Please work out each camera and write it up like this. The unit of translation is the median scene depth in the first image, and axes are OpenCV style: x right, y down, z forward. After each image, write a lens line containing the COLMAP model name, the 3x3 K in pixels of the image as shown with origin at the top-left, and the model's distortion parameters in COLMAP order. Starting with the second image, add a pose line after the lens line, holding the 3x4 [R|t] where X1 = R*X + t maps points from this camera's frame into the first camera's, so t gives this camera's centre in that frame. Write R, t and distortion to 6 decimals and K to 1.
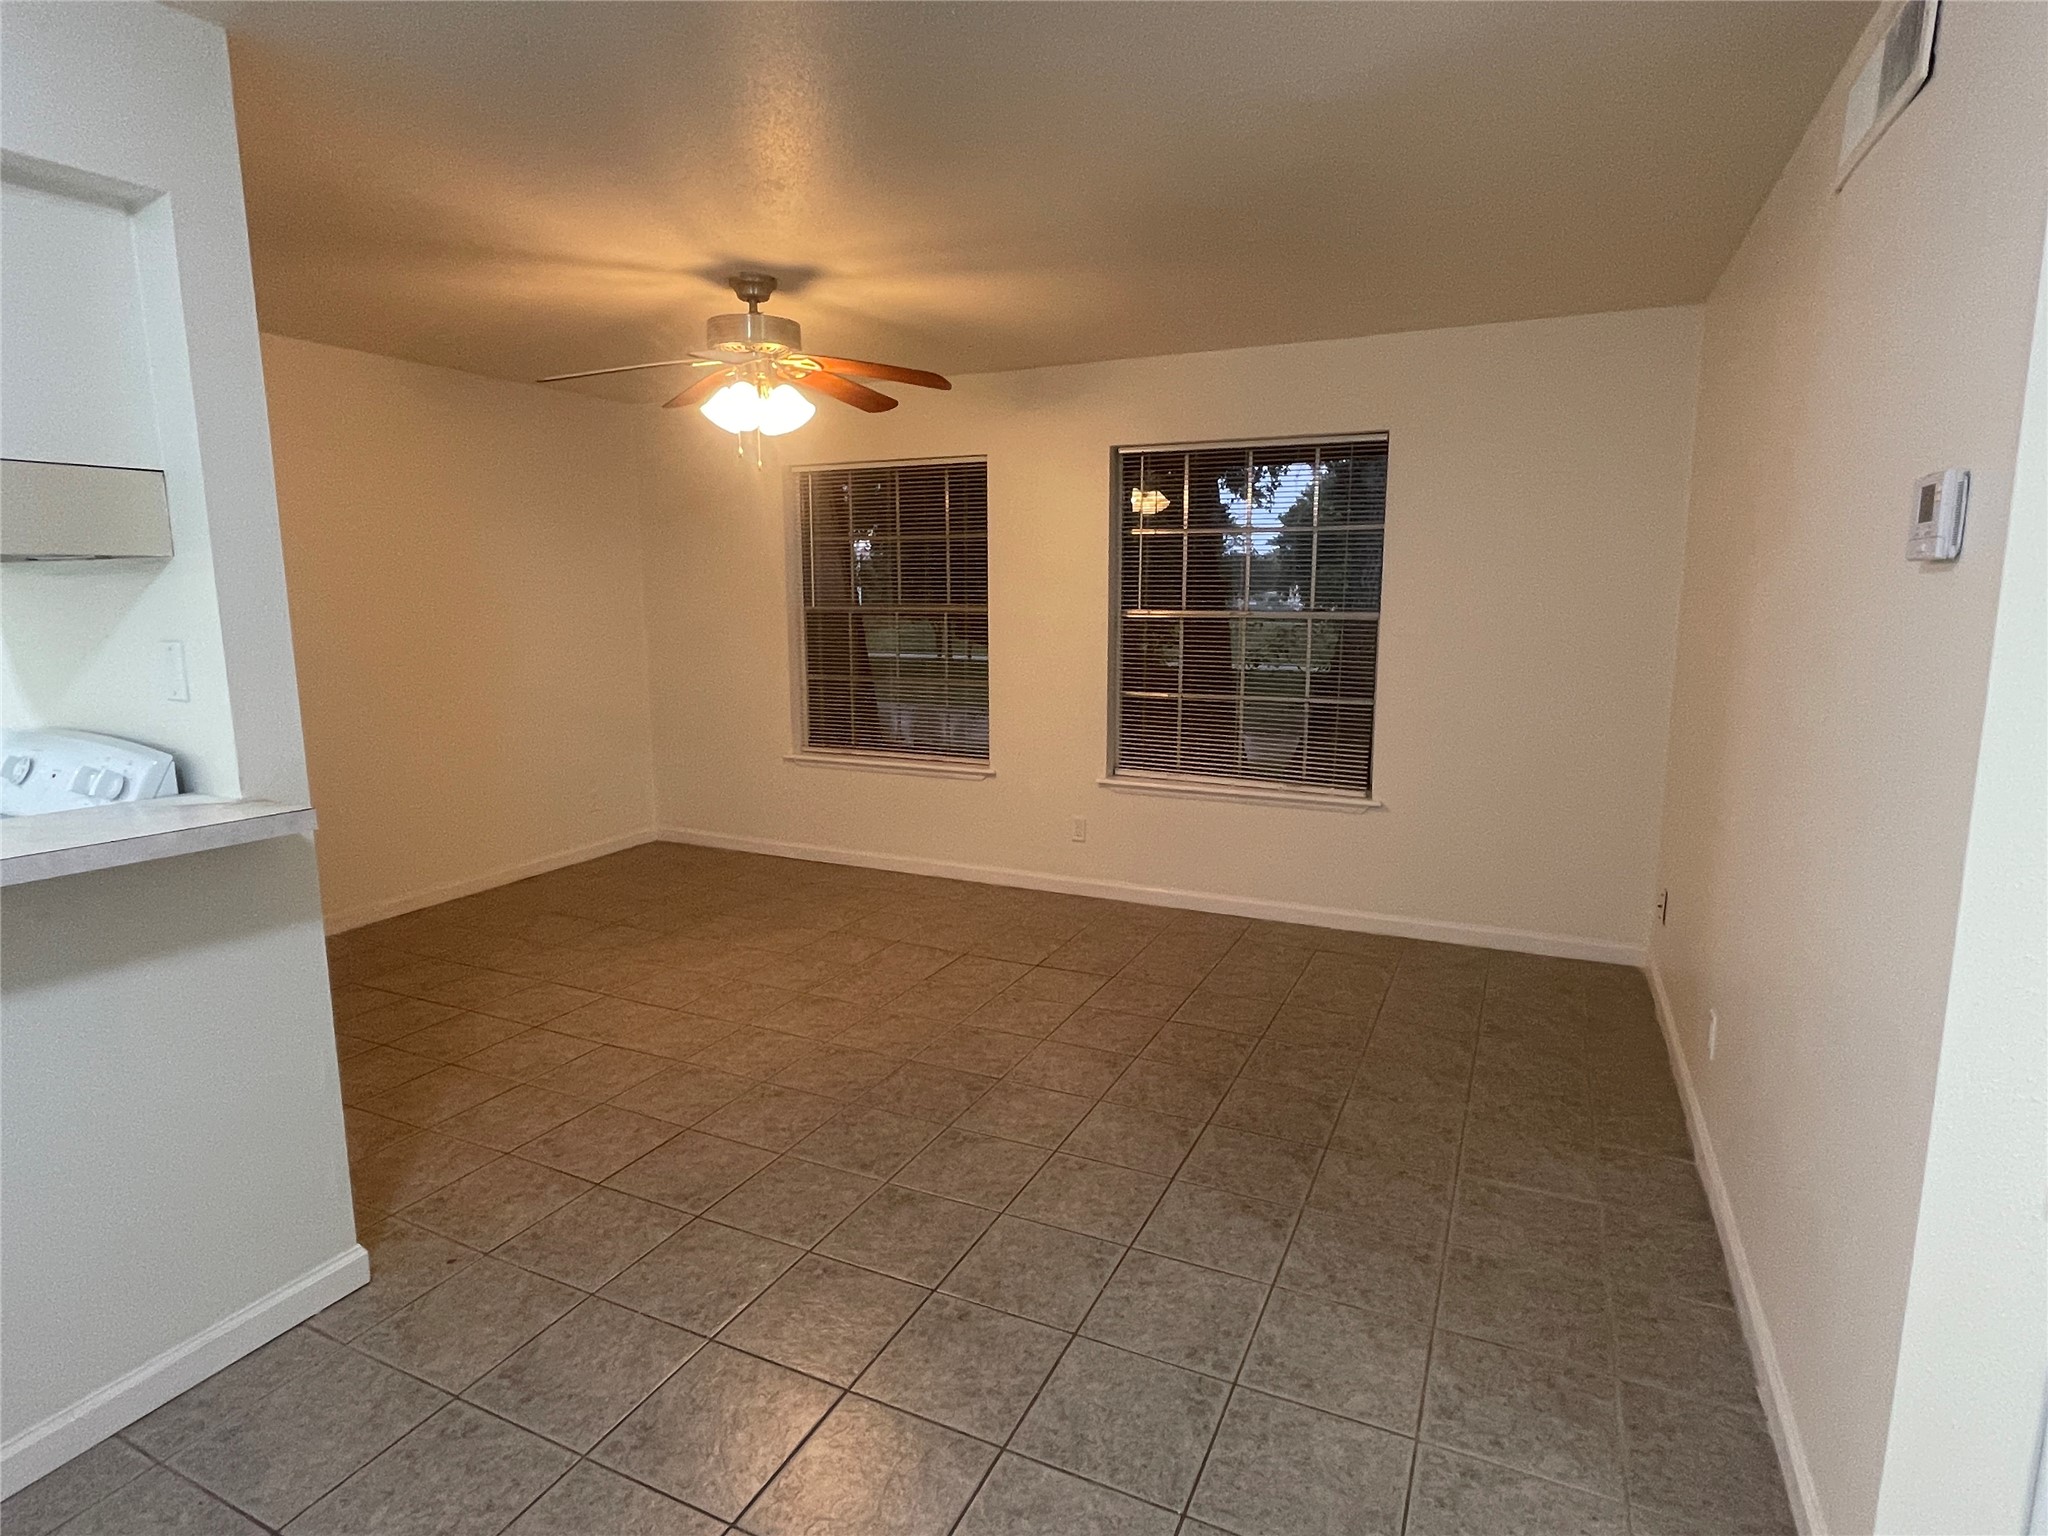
lens RADIAL K [[1096.2, 0, 1024.0], [0, 1096.2, 768.0], [0, 0, 1]] dist [-0.000569, -0.000058]
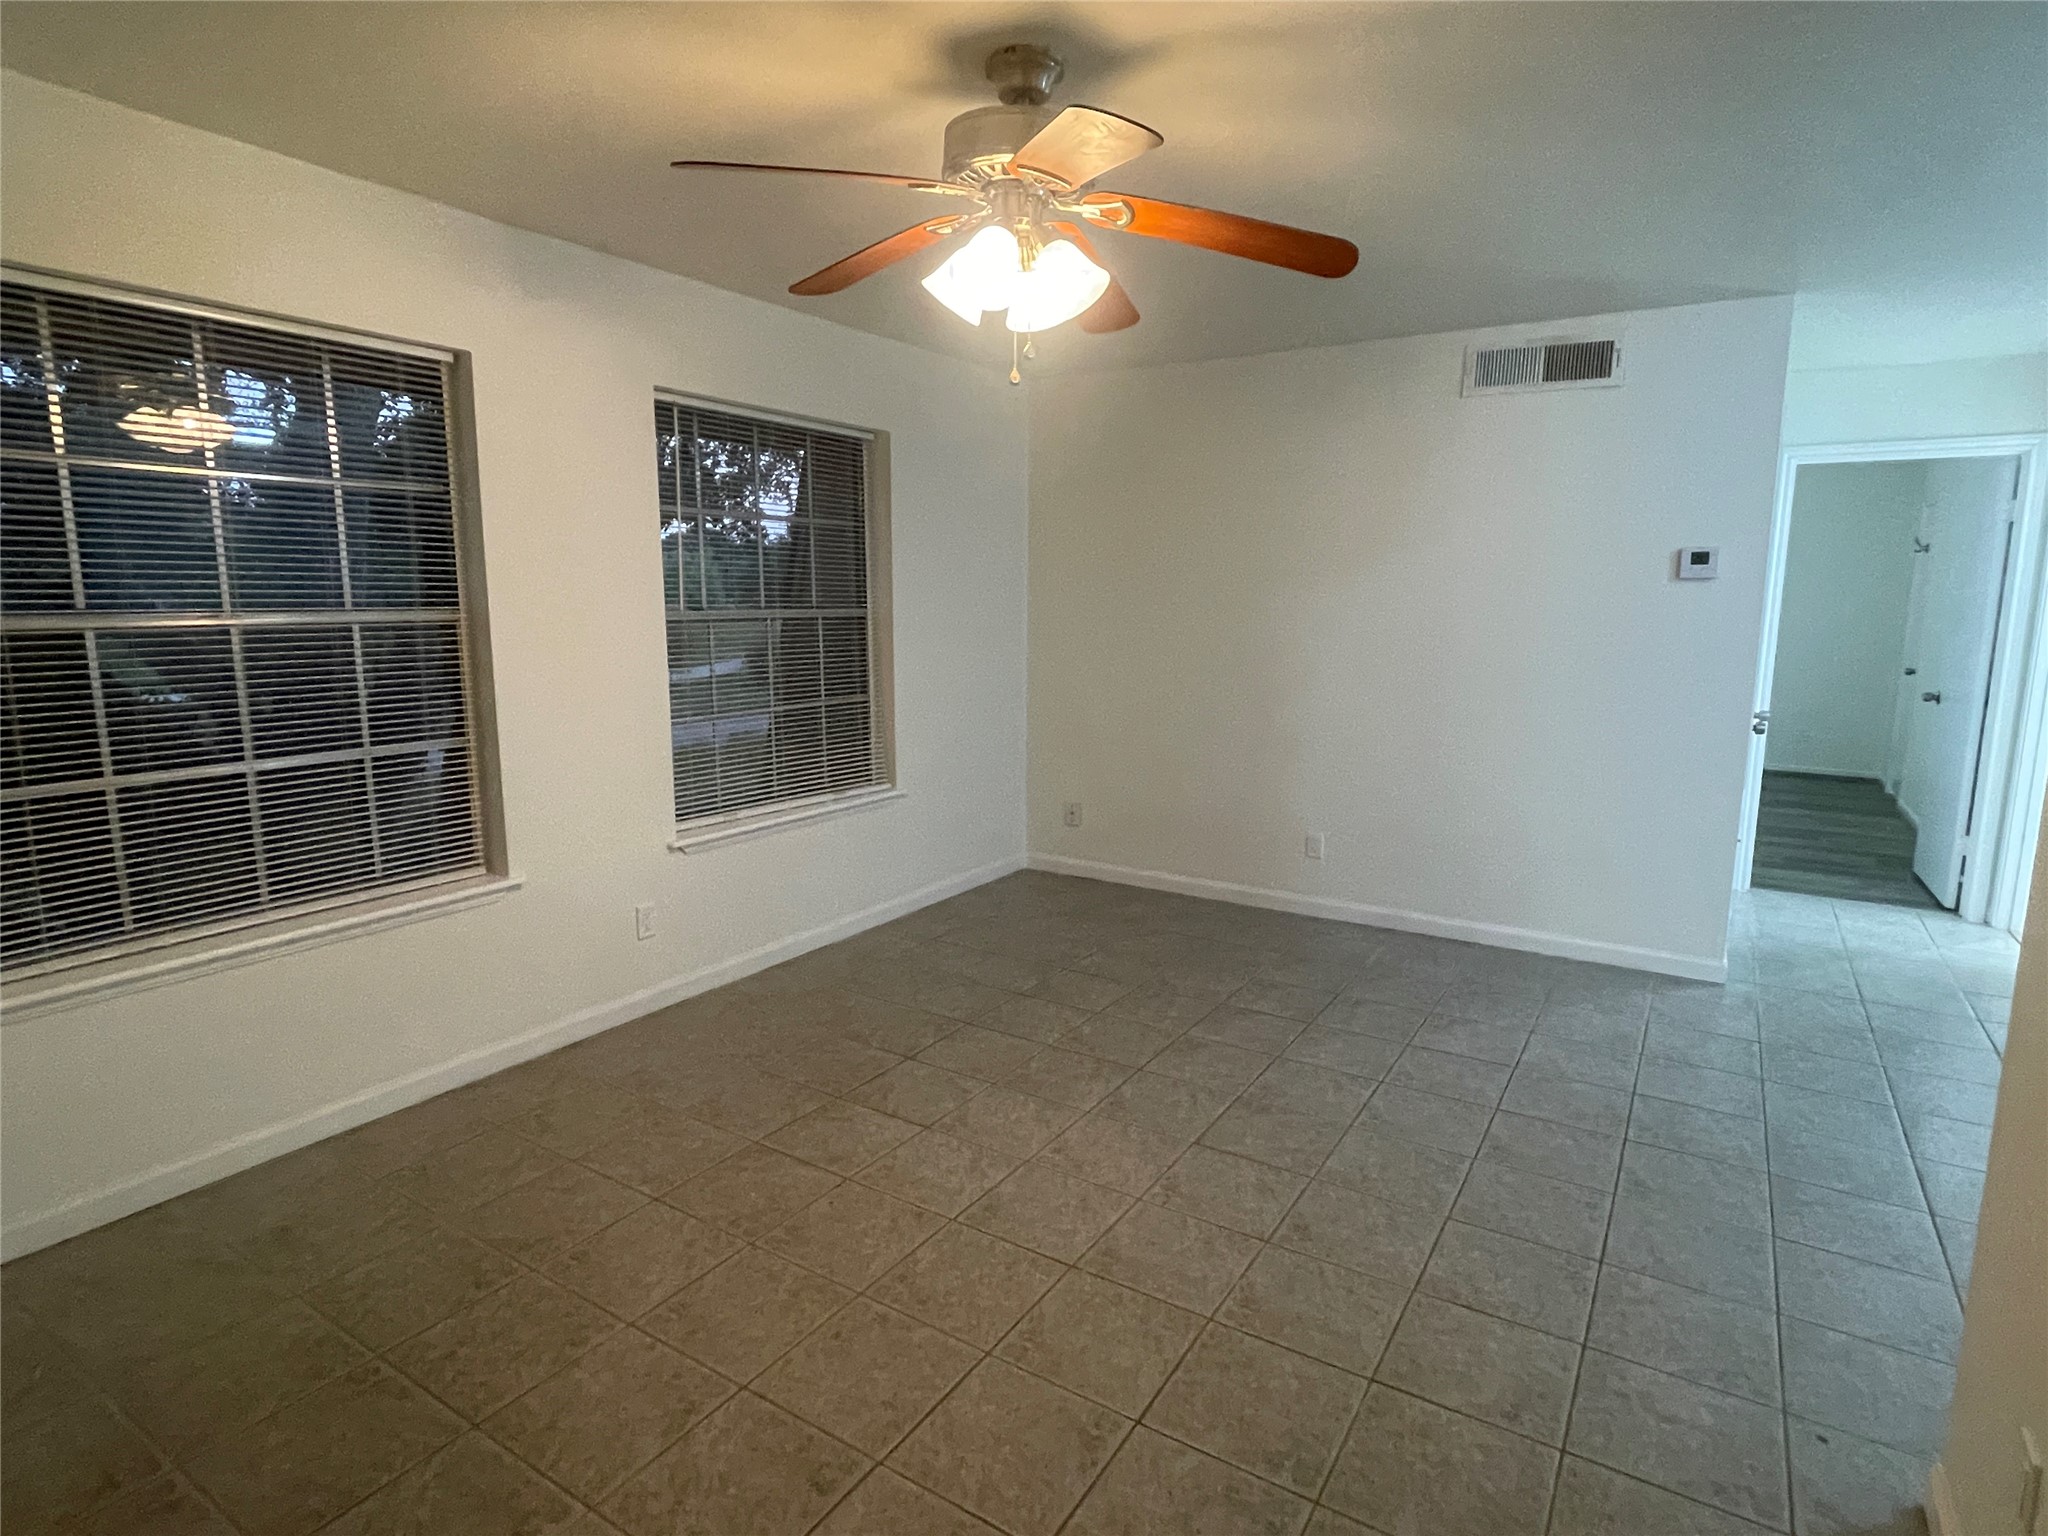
lens RADIAL K [[1085.1, 0, 1030.0], [0, 1085.1, 800.2], [0, 0, 1]] dist [0.000987, 0.000833]
pose [[0.120531, -0.189854, 0.974386, -0.629785], [0.152690, 0.973407, 0.170775, -0.110005], [-0.980897, 0.128195, 0.146314, 0.683098]]
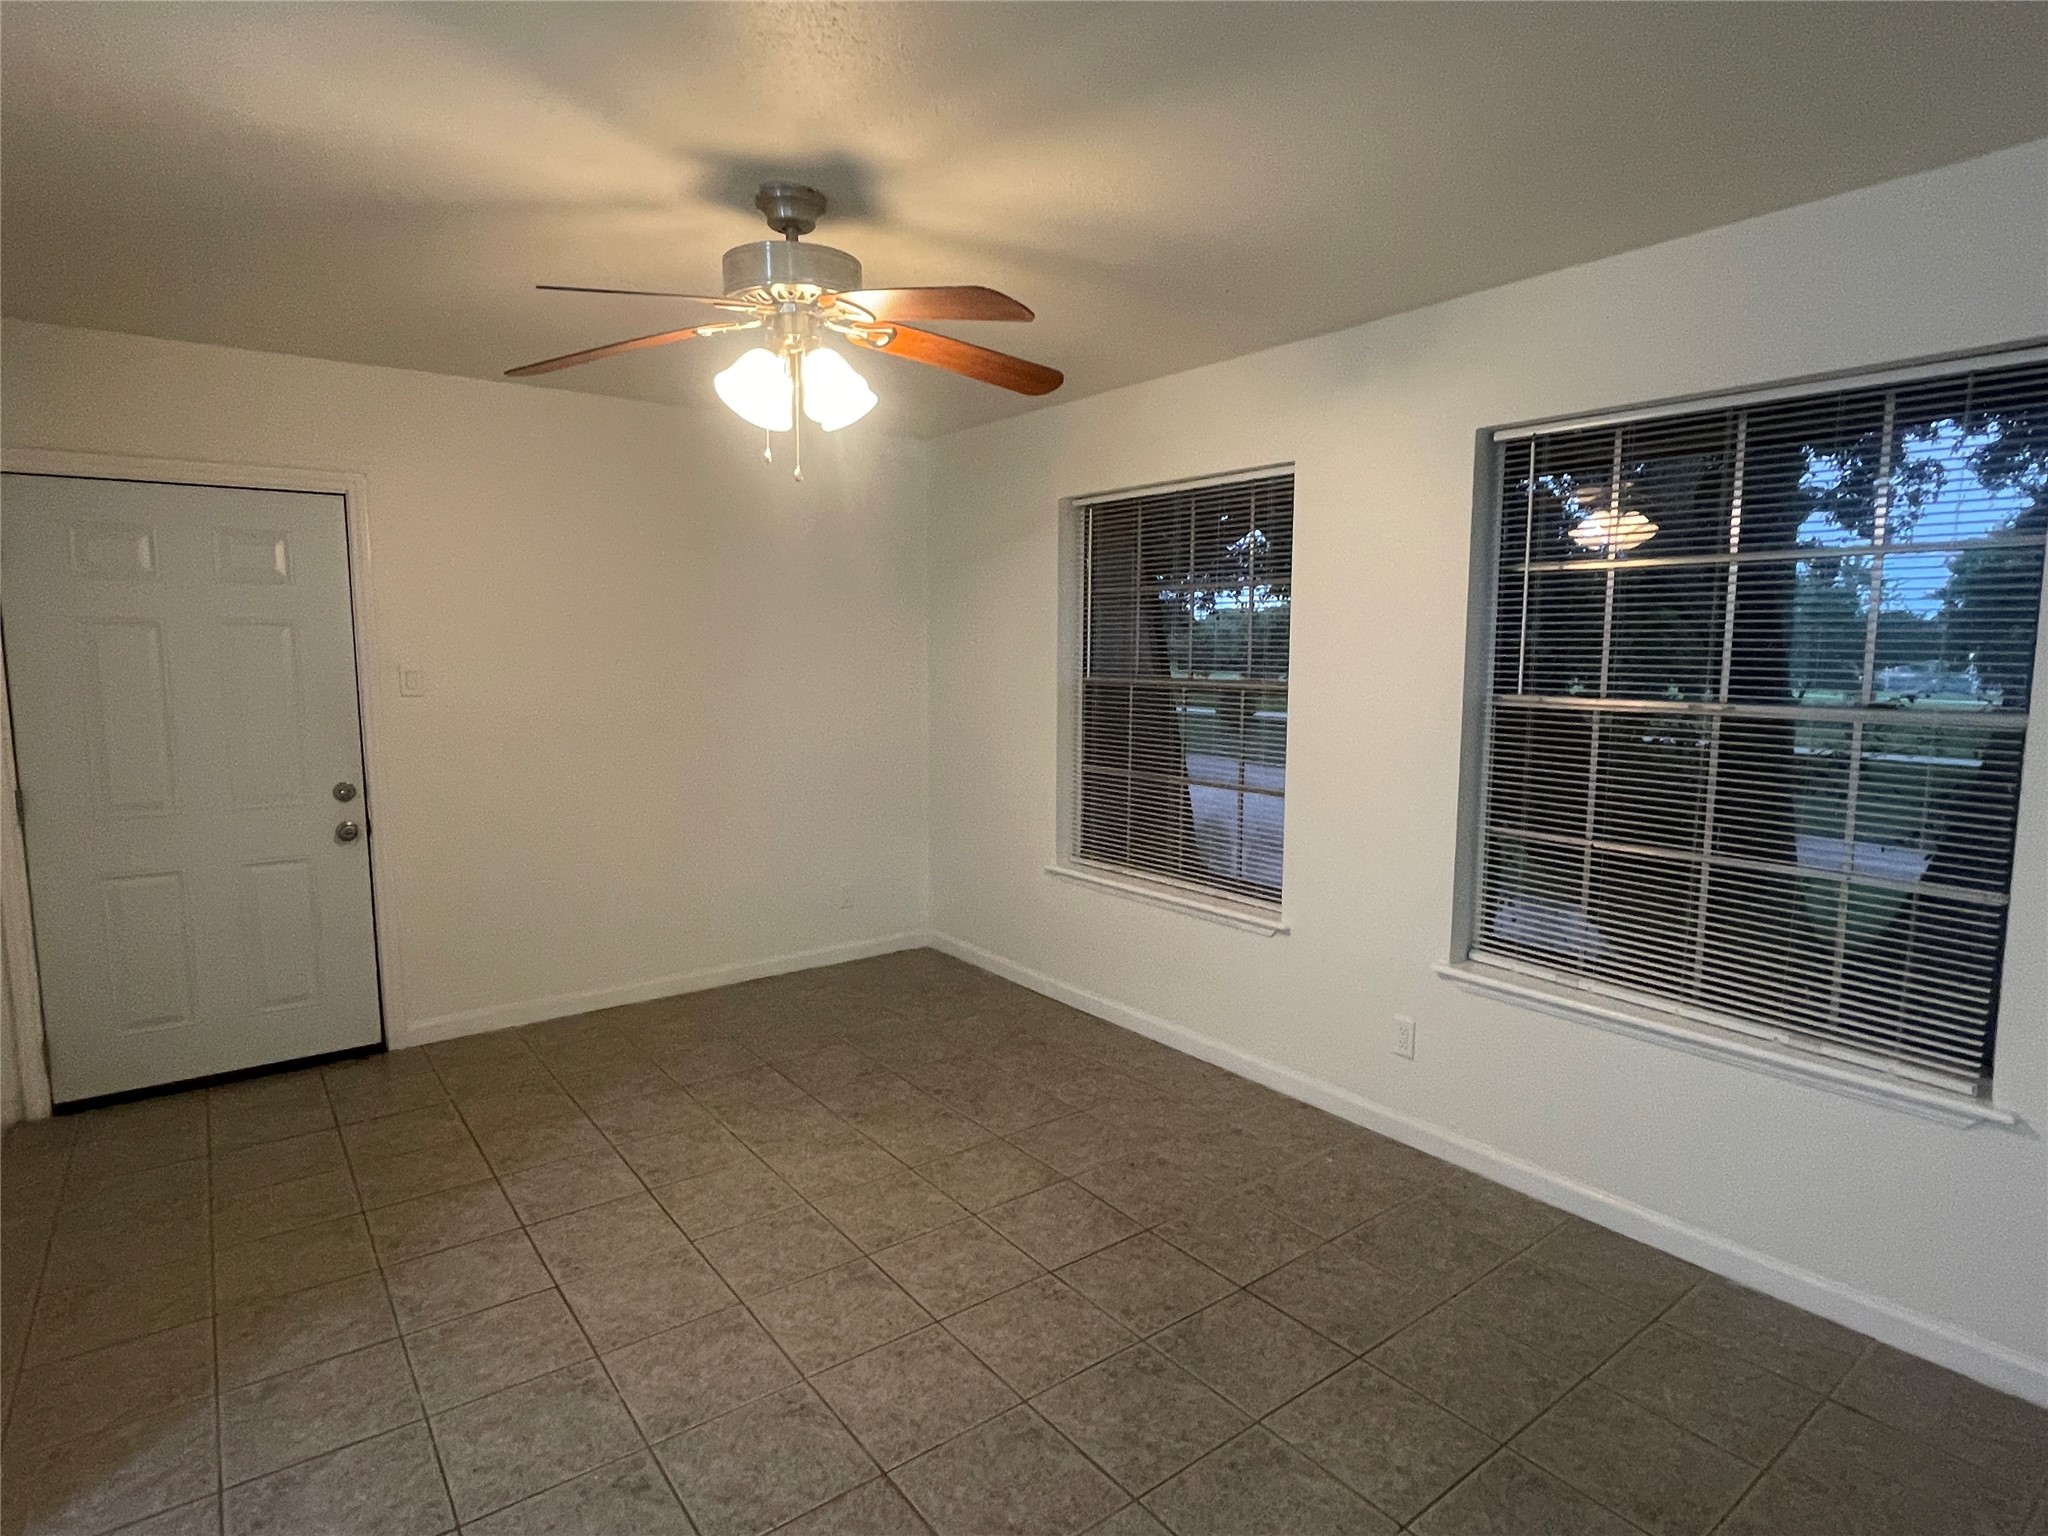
lens RADIAL K [[1096.2, 0, 1024.0], [0, 1096.2, 768.0], [0, 0, 1]] dist [-0.000569, -0.000058]
pose [[0.887997, 0.056705, -0.456340, 0.143177], [-0.082689, 0.995882, -0.037158, -0.060814], [0.452353, 0.070731, 0.889030, 0.350550]]
